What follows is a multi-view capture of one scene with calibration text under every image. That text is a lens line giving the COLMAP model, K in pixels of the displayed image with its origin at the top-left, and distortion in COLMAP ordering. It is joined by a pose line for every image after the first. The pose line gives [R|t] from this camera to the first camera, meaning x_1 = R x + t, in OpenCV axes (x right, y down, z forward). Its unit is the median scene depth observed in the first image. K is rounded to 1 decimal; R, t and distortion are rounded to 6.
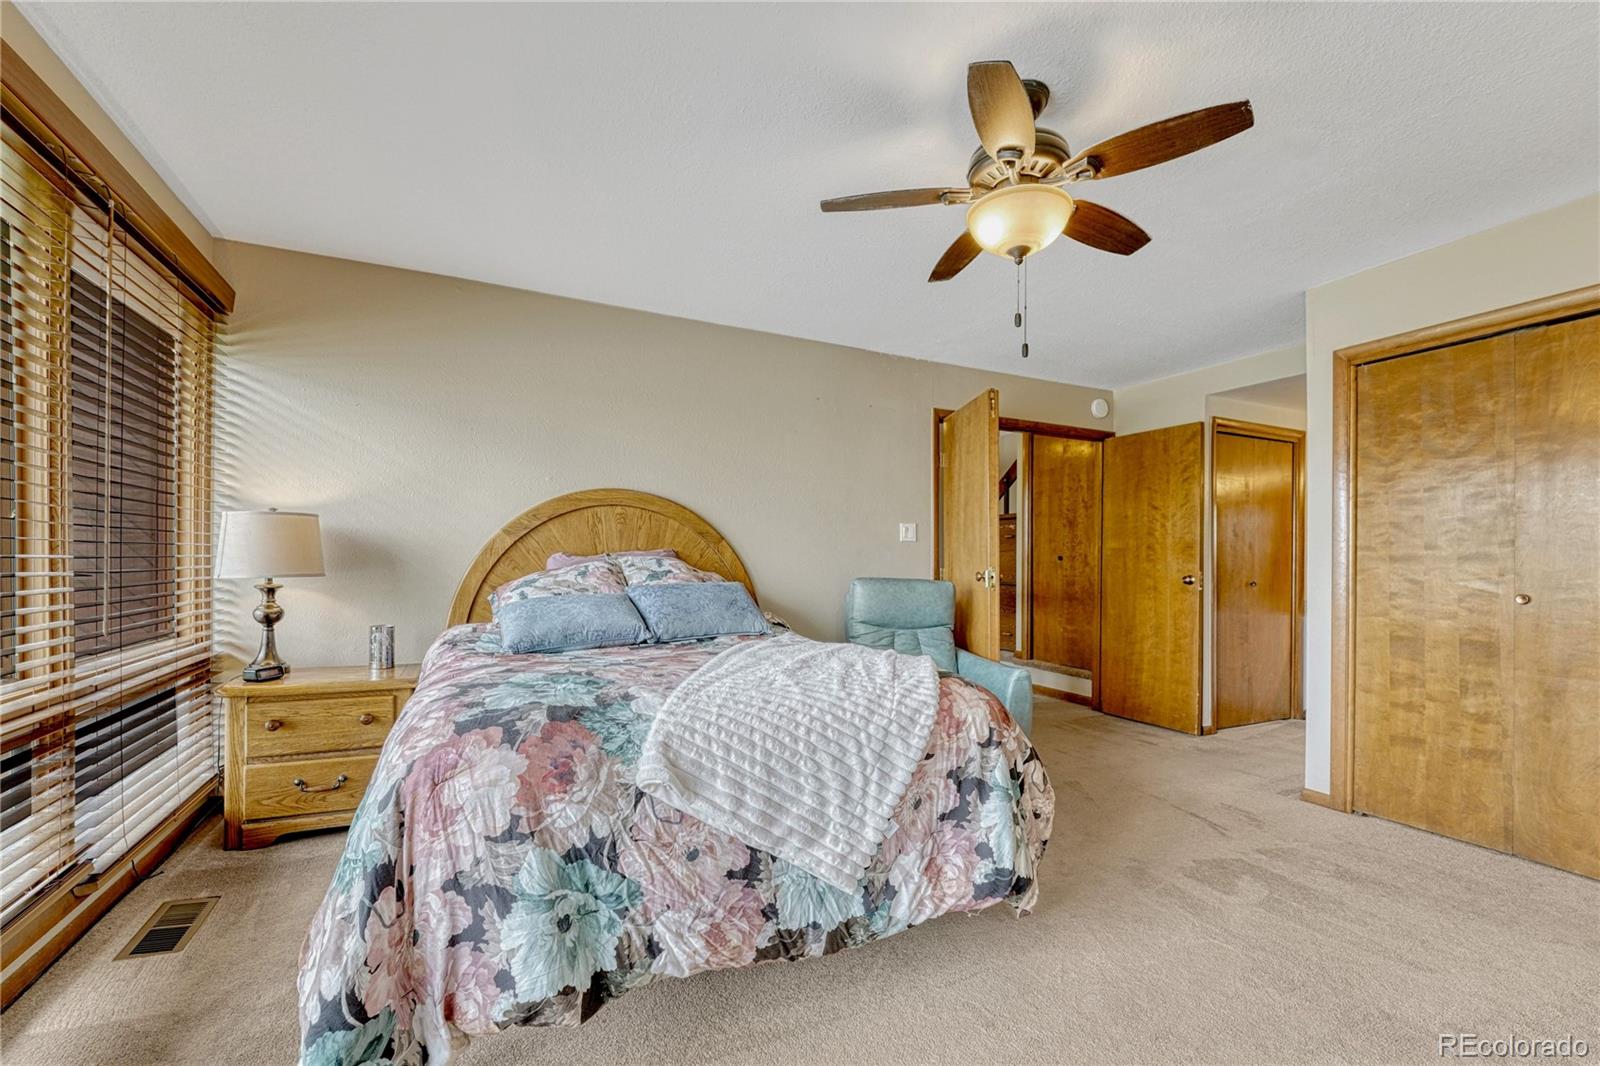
lens RADIAL K [[660.6, 0, 859.4], [0, 660.6, 555.3], [0, 0, 1]] dist [-0.011341, 0.002425]
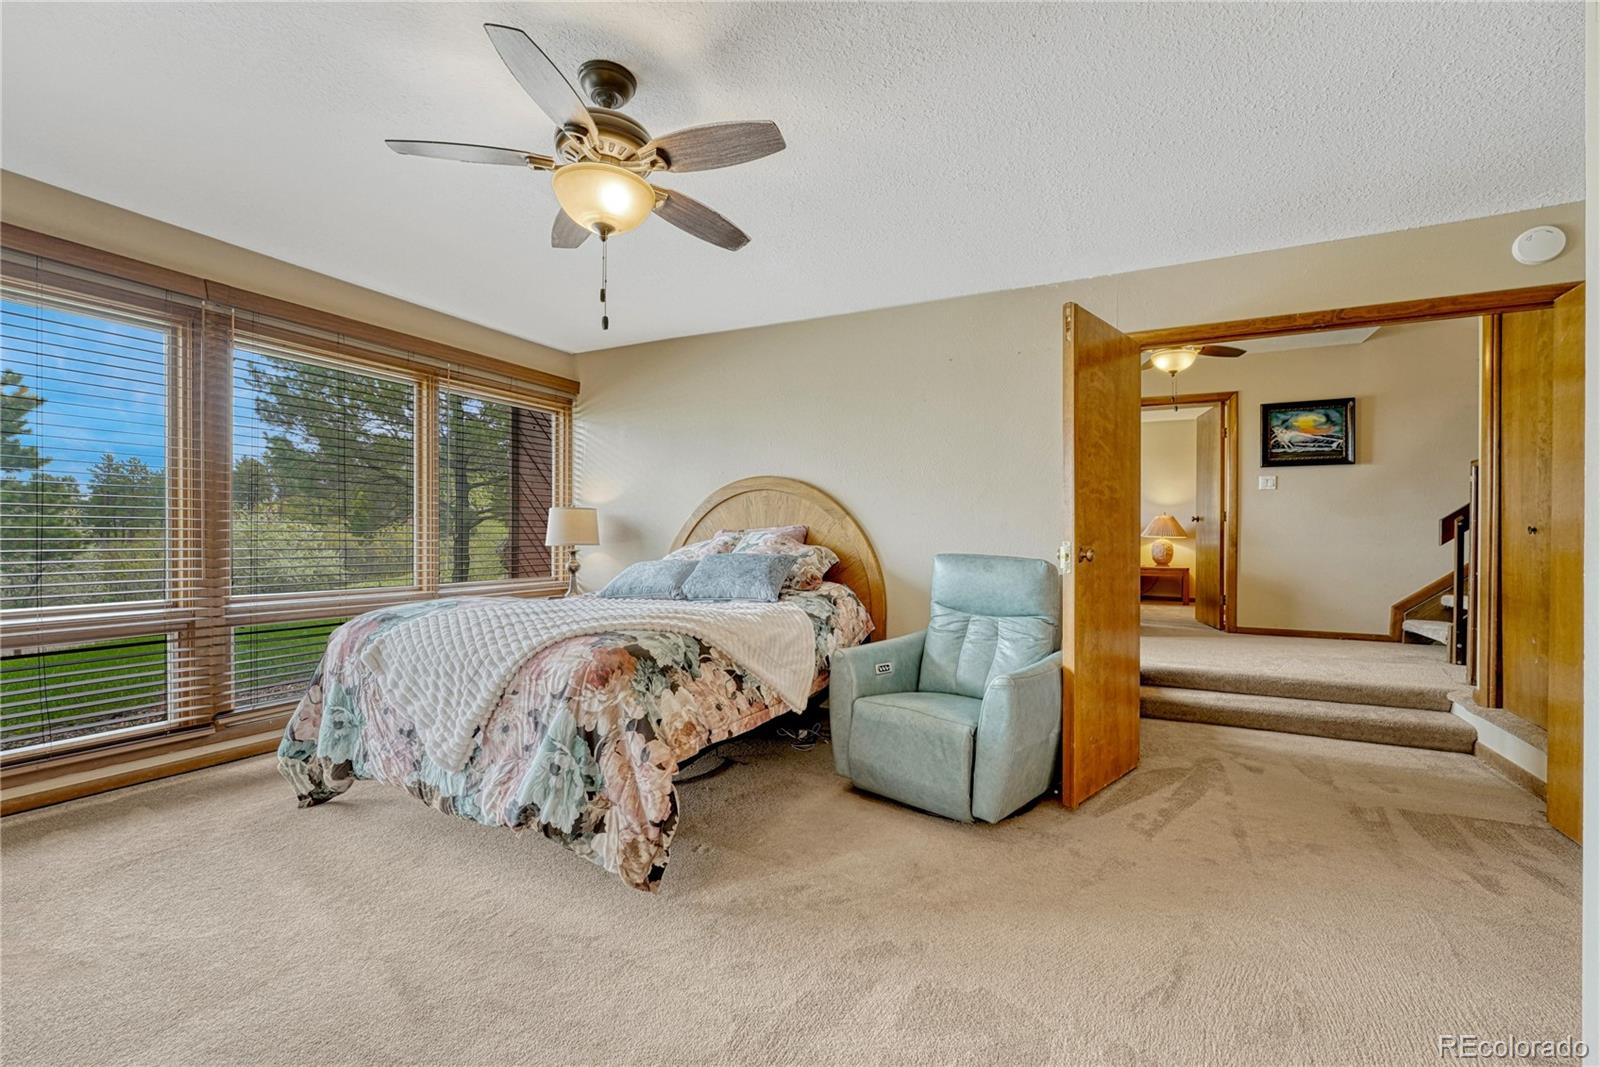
lens RADIAL K [[660.6, 0, 798.3], [0, 660.6, 532.3], [0, 0, 1]] dist [-0.011341, 0.002425]
pose [[0.600658, -0.009155, -0.799454, 0.852648], [0.005157, 0.999958, -0.007577, 0.015603], [0.799489, 0.000428, 0.600680, 0.429217]]
